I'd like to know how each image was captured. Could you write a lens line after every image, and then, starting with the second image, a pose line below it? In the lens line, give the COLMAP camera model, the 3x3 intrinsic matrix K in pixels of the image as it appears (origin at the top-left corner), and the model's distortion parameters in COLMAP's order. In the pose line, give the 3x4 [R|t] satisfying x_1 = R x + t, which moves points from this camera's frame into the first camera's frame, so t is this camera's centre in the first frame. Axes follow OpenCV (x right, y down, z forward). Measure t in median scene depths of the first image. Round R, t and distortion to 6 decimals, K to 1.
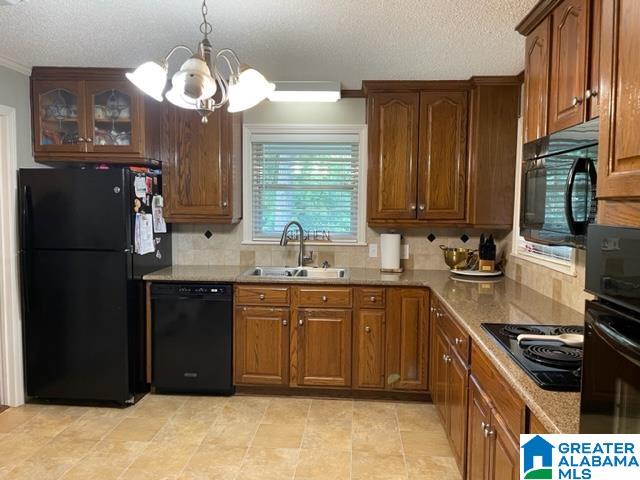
lens RADIAL K [[476.4, 0, 317.7], [0, 476.4, 226.8], [0, 0, 1]] dist [0.053925, -0.006313]
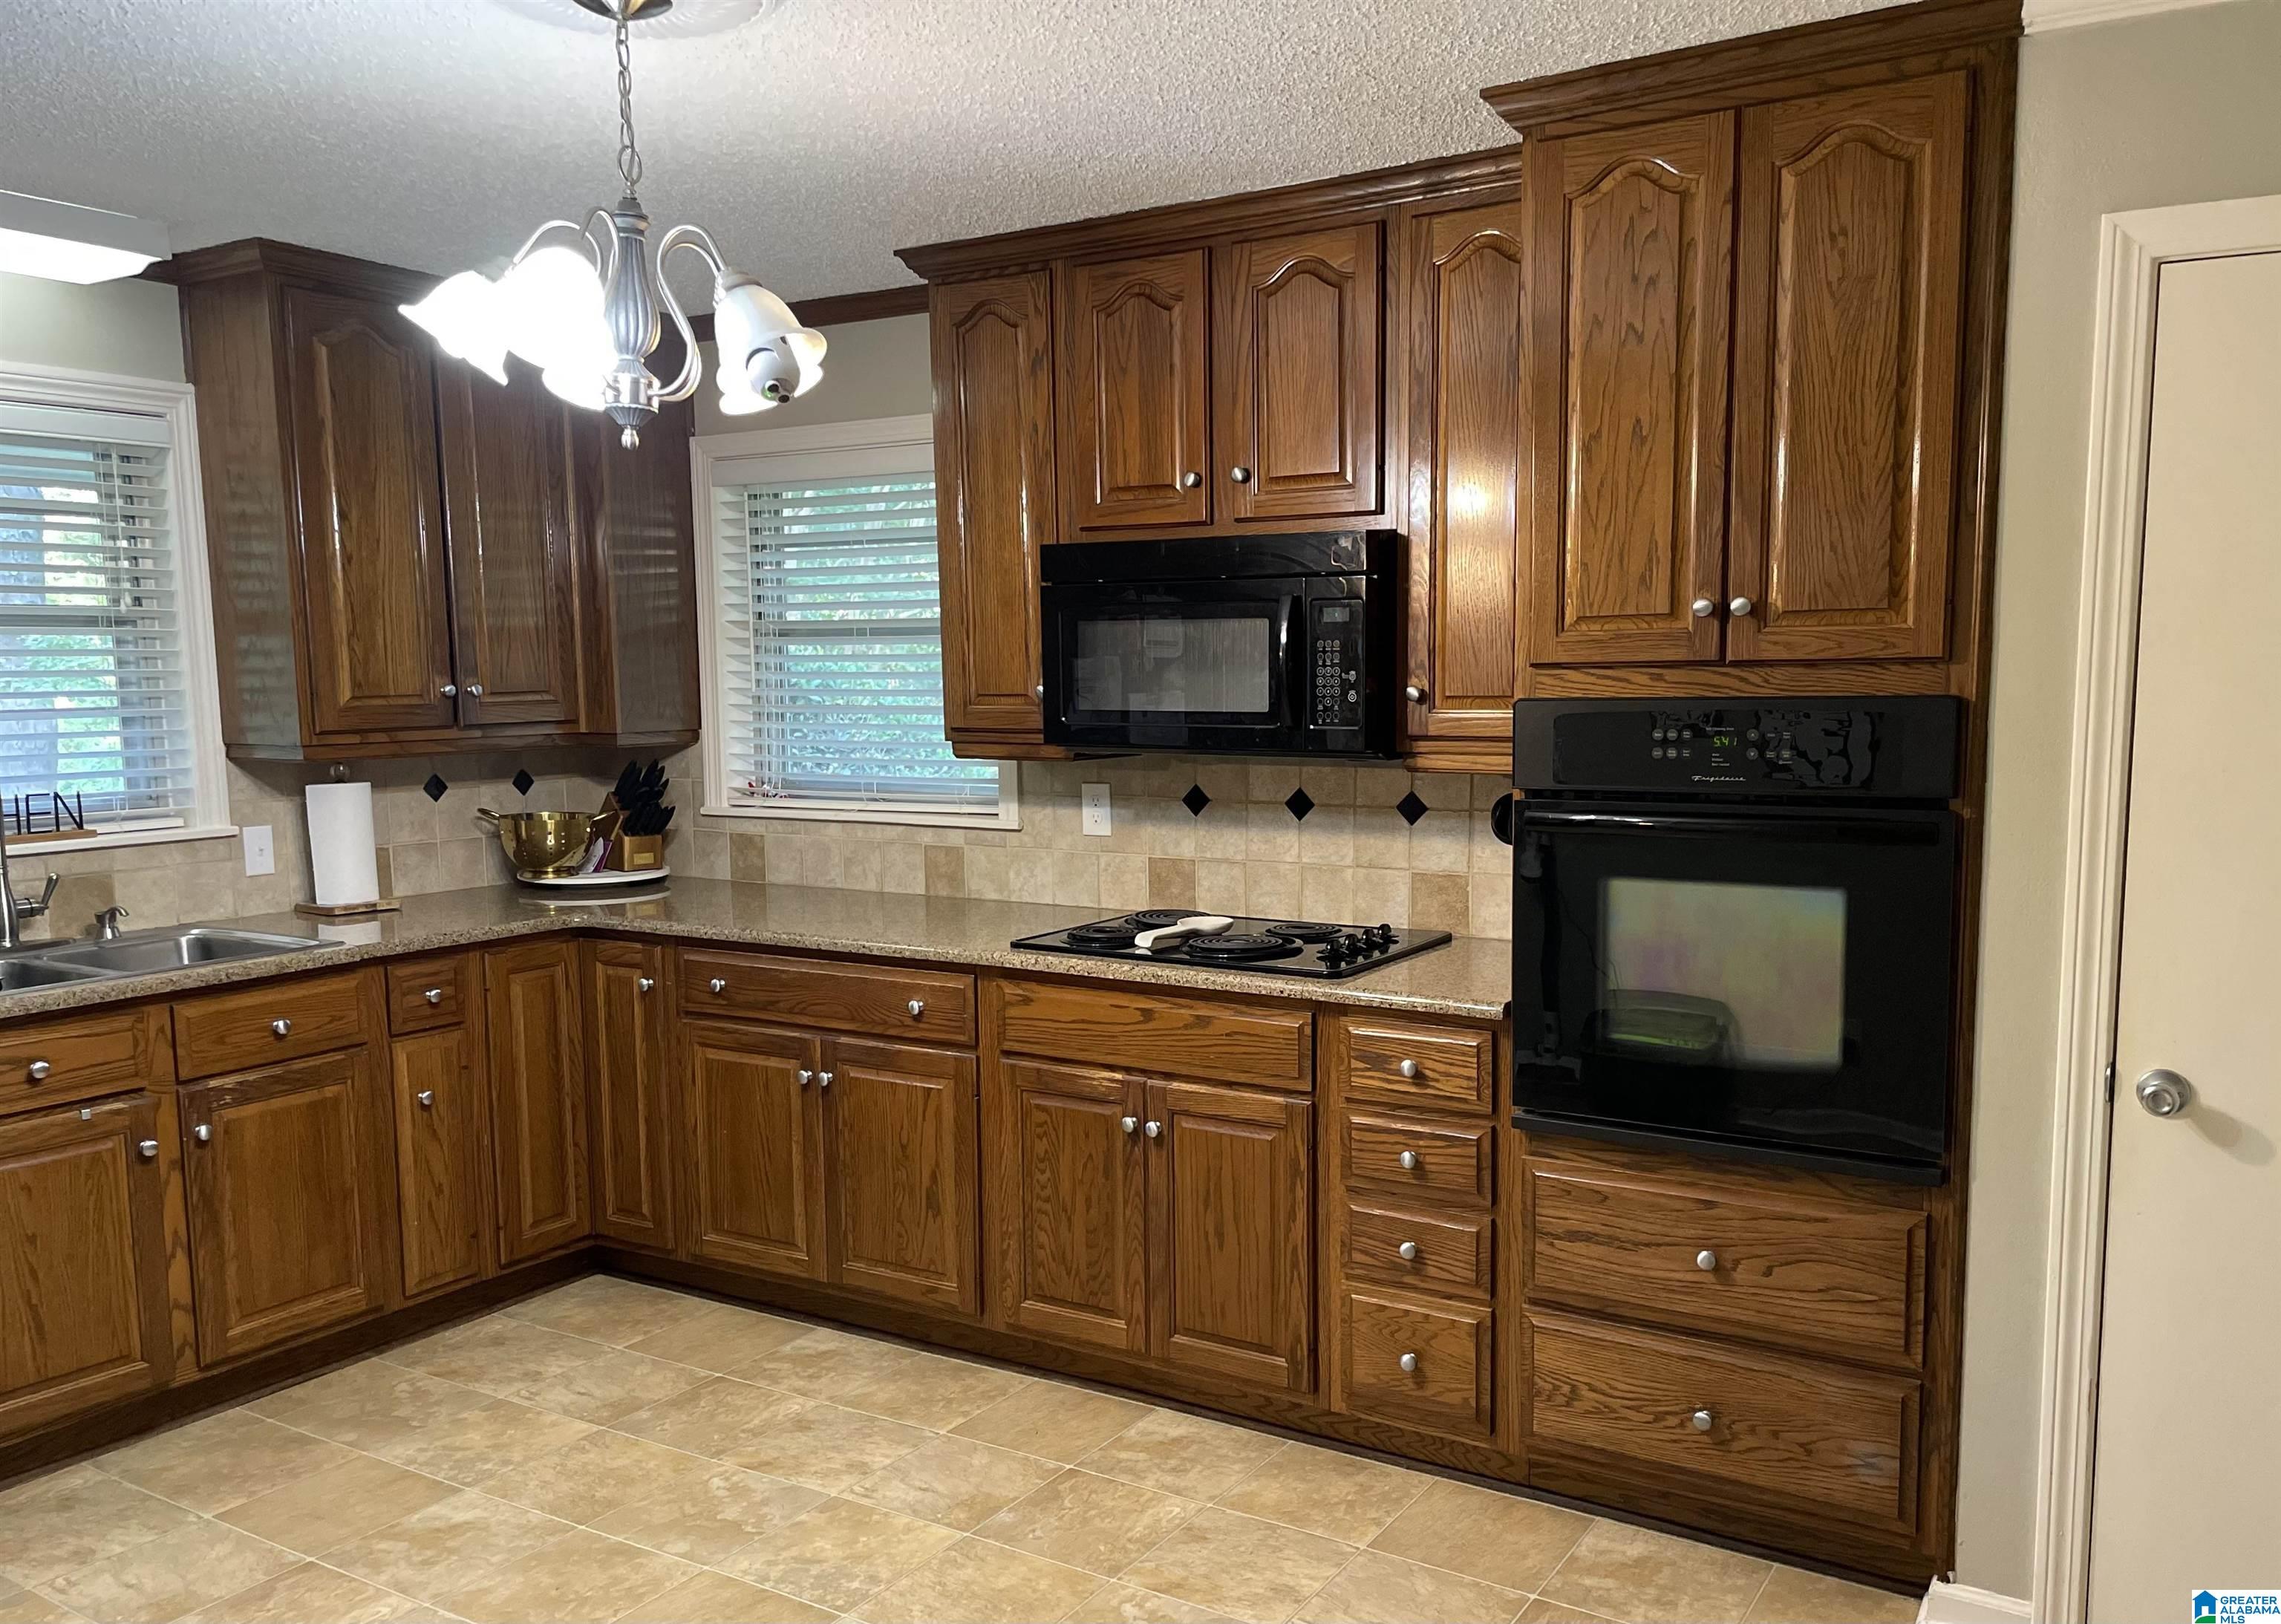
lens RADIAL K [[1894.2, 0, 1144.6], [0, 1894.2, 812.3], [0, 0, 1]] dist [0.013533, -0.000872]
pose [[0.456800, -0.083032, 0.885686, -0.709244], [0.055909, 0.996346, 0.064570, -0.016108], [-0.887811, 0.020022, 0.459773, 0.045919]]
